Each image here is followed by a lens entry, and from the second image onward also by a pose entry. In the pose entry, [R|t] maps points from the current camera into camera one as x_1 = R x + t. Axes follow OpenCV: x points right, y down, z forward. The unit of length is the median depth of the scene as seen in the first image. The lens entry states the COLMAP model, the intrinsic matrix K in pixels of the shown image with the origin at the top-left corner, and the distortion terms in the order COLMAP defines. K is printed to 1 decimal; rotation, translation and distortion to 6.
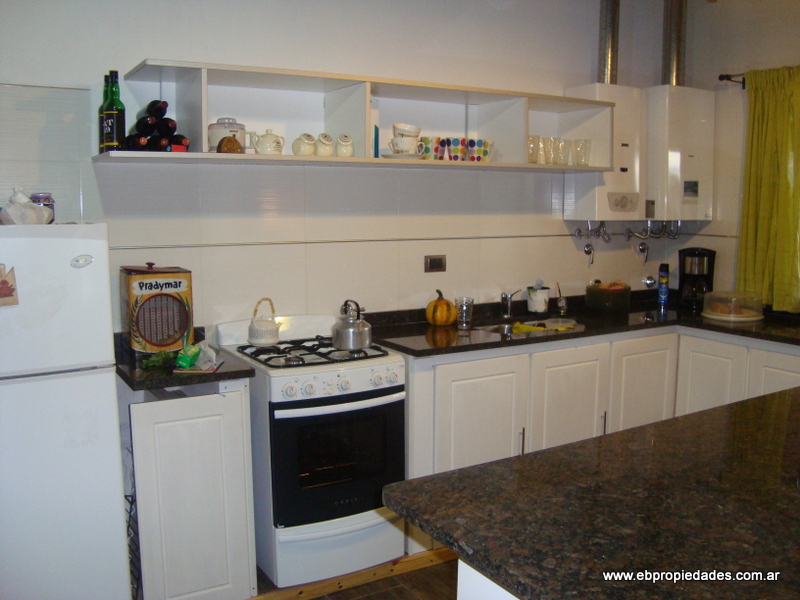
lens RADIAL K [[781.2, 0, 394.7], [0, 781.2, 300.7], [0, 0, 1]] dist [-0.205536, 0.245866]
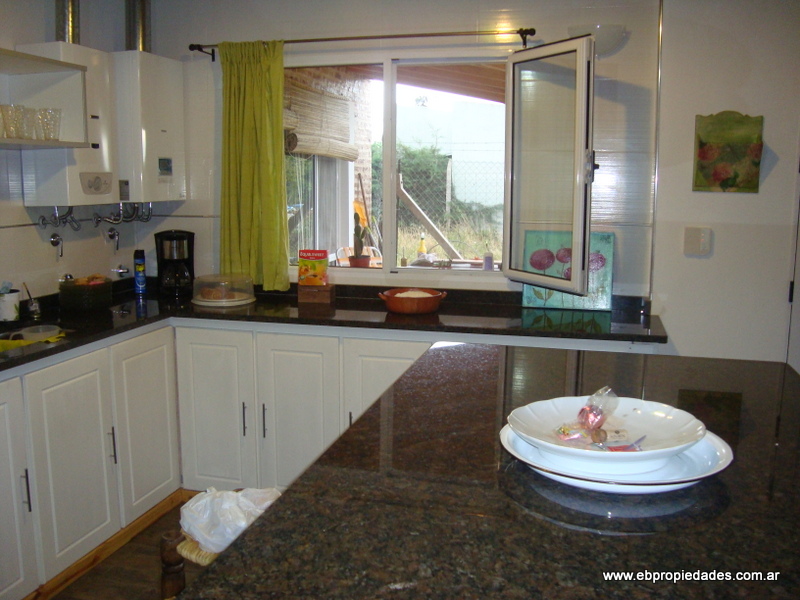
lens RADIAL K [[781.2, 0, 394.7], [0, 781.2, 300.7], [0, 0, 1]] dist [-0.205536, 0.245866]
pose [[0.719224, -0.105575, 0.686710, -0.062101], [0.085461, 0.994325, 0.063361, -0.021597], [-0.689502, 0.013116, 0.724165, 0.144629]]
